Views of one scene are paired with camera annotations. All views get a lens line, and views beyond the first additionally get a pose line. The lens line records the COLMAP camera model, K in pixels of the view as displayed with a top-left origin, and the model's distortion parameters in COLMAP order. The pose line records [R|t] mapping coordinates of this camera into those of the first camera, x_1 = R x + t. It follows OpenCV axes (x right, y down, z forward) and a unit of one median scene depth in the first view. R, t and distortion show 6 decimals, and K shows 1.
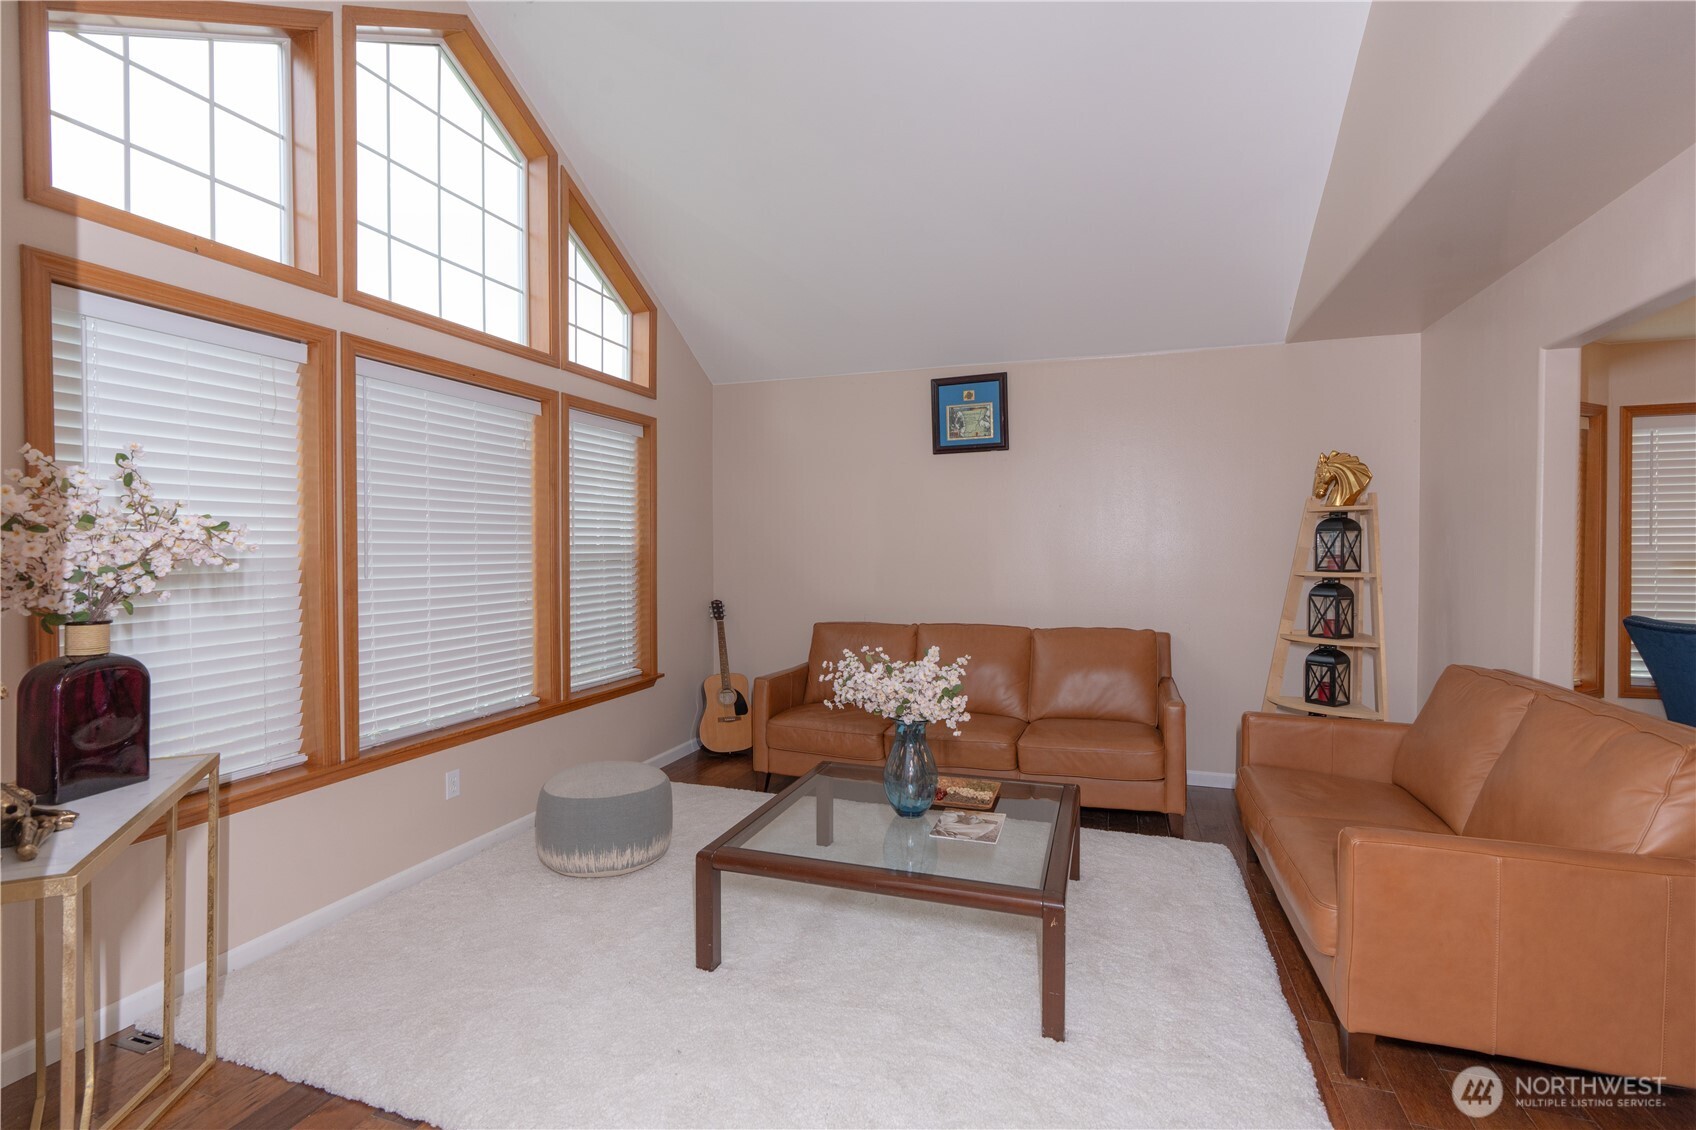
lens RADIAL K [[775.9, 0, 854.2], [0, 775.9, 560.5], [0, 0, 1]] dist [-0.000207, 0.000271]
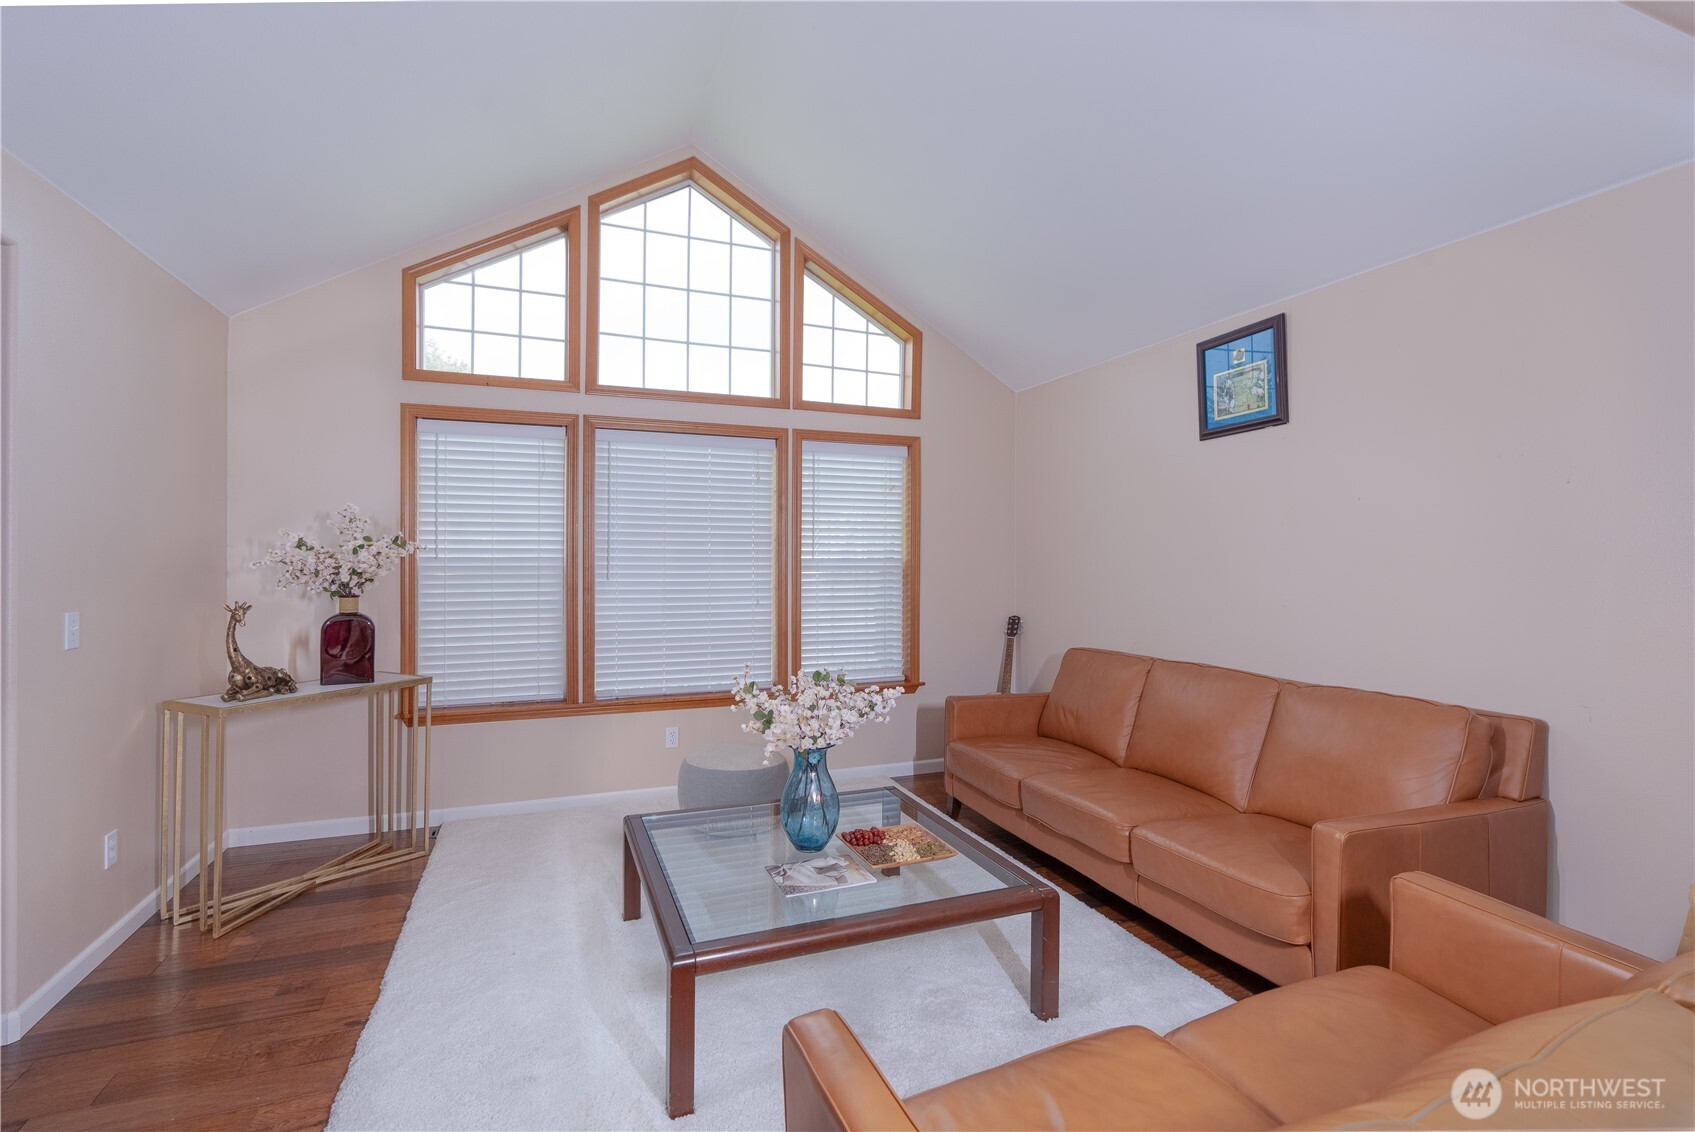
lens RADIAL K [[775.4, 0, 853.7], [0, 775.4, 561.5], [0, 0, 1]] dist [-0.000207, 0.000271]
pose [[0.647837, 0.005810, -0.761757, 0.576565], [-0.018146, 0.999805, -0.007807, -0.007017], [0.761563, 0.018880, 0.647816, 0.306230]]
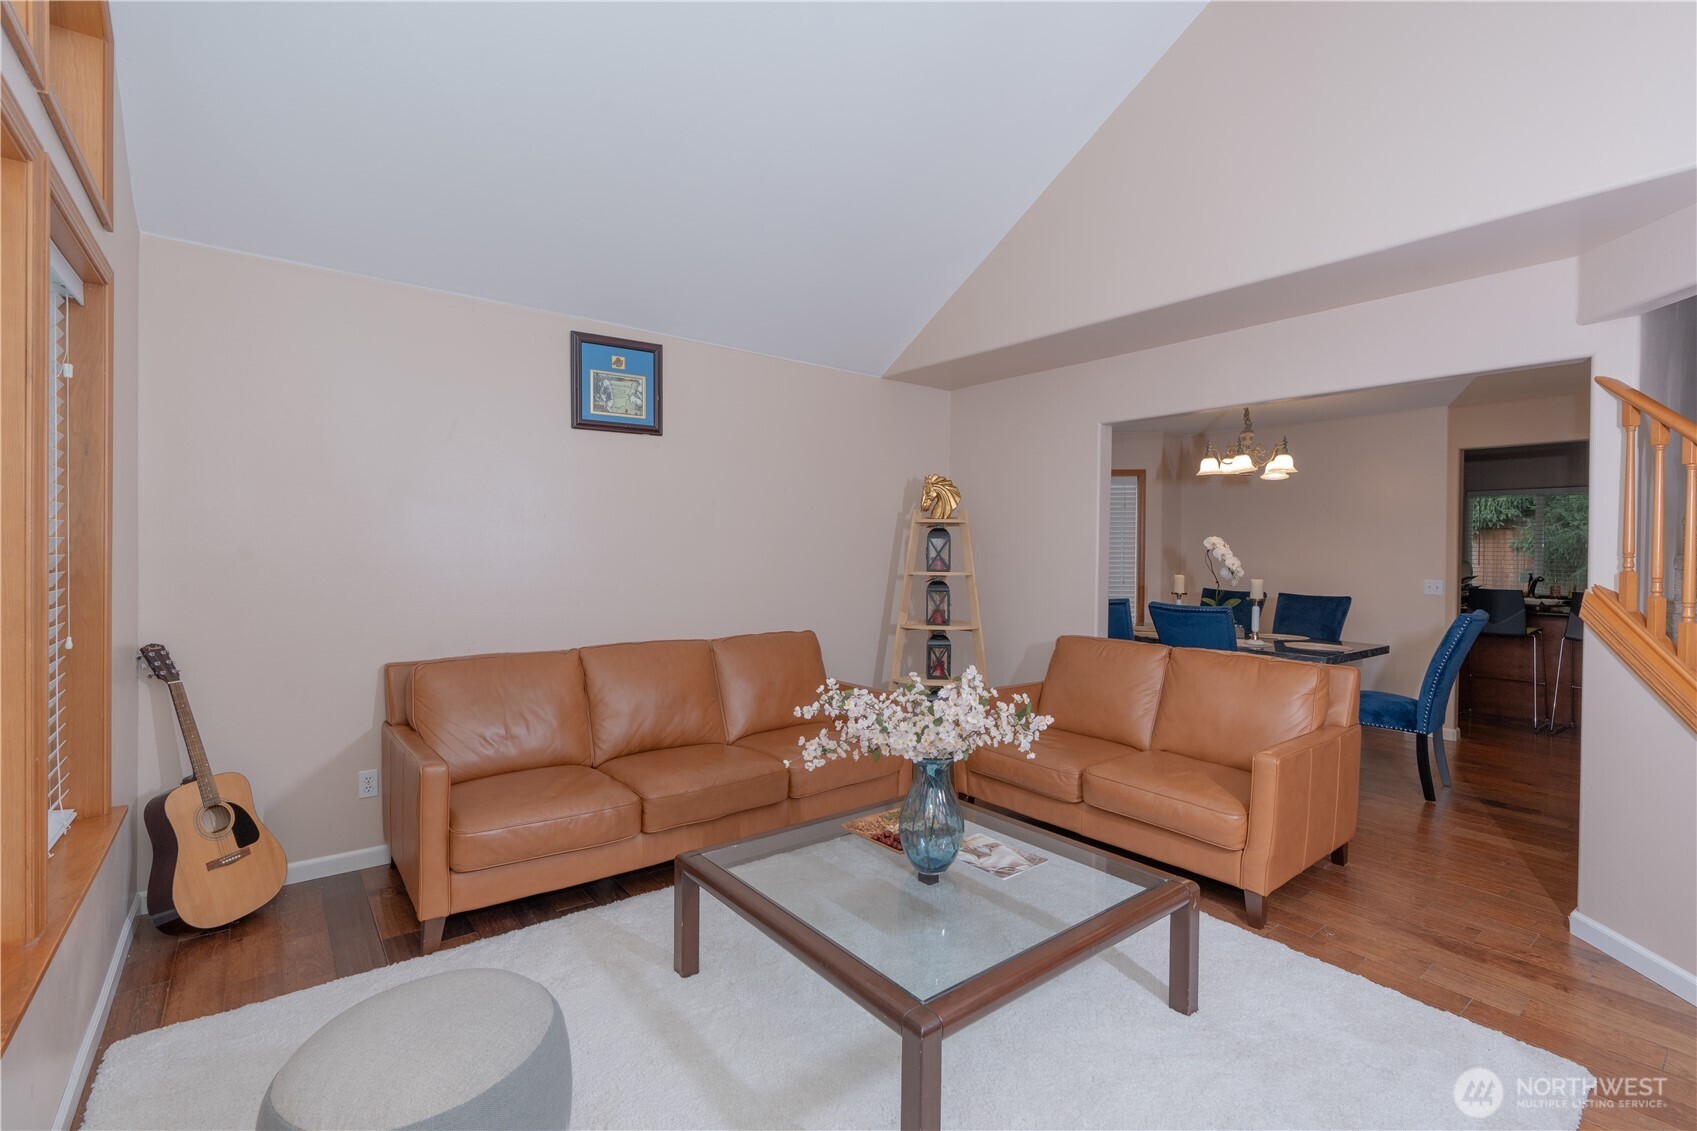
lens RADIAL K [[755.0, 0, 848.5], [0, 755.0, 565.5], [0, 0, 1]] dist [-0.000876, 0.000090]
pose [[0.553200, -0.008871, 0.833001, -0.464080], [0.005019, 0.999961, 0.007315, -0.005118], [-0.833033, 0.000134, 0.553223, 0.440819]]
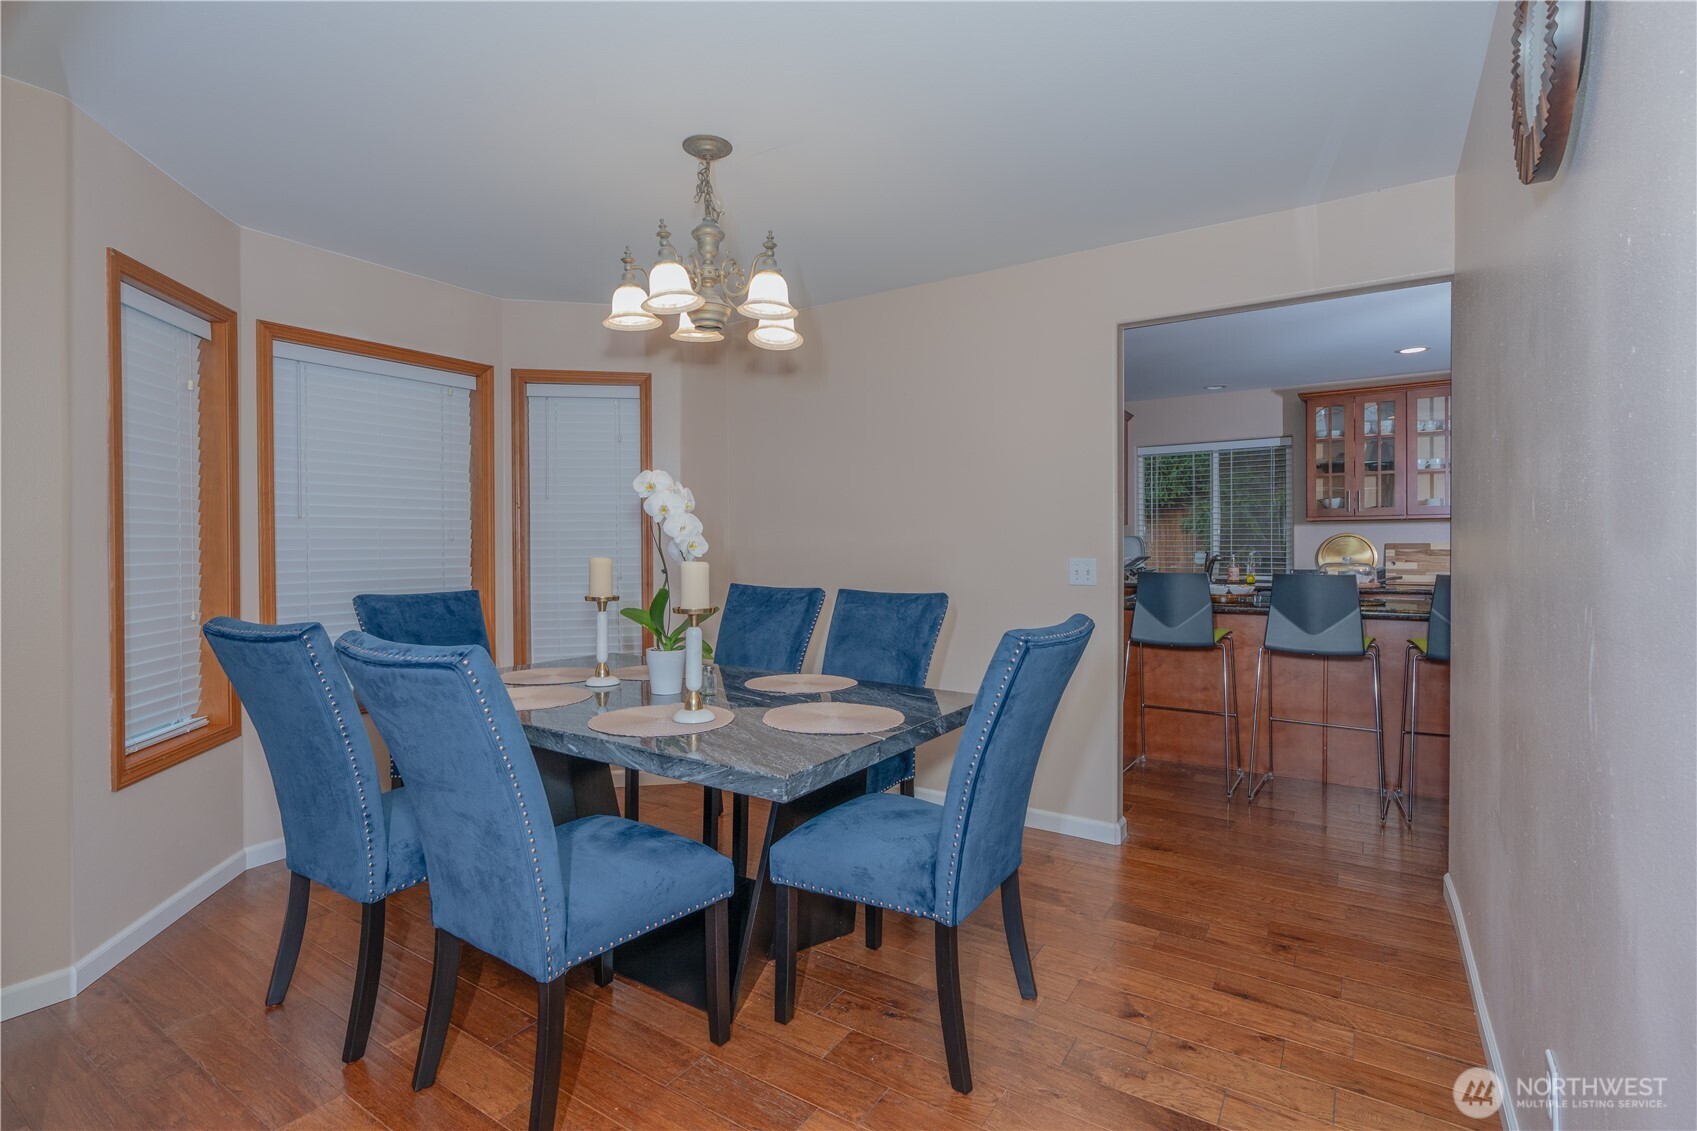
lens RADIAL K [[776.3, 0, 854.7], [0, 776.3, 561.0], [0, 0, 1]] dist [-0.000207, 0.000271]
pose [[0.258055, -0.011849, 0.966058, -0.373685], [0.022051, 0.999737, 0.006372, -0.001666], [-0.965879, 0.019658, 0.258248, 0.429959]]
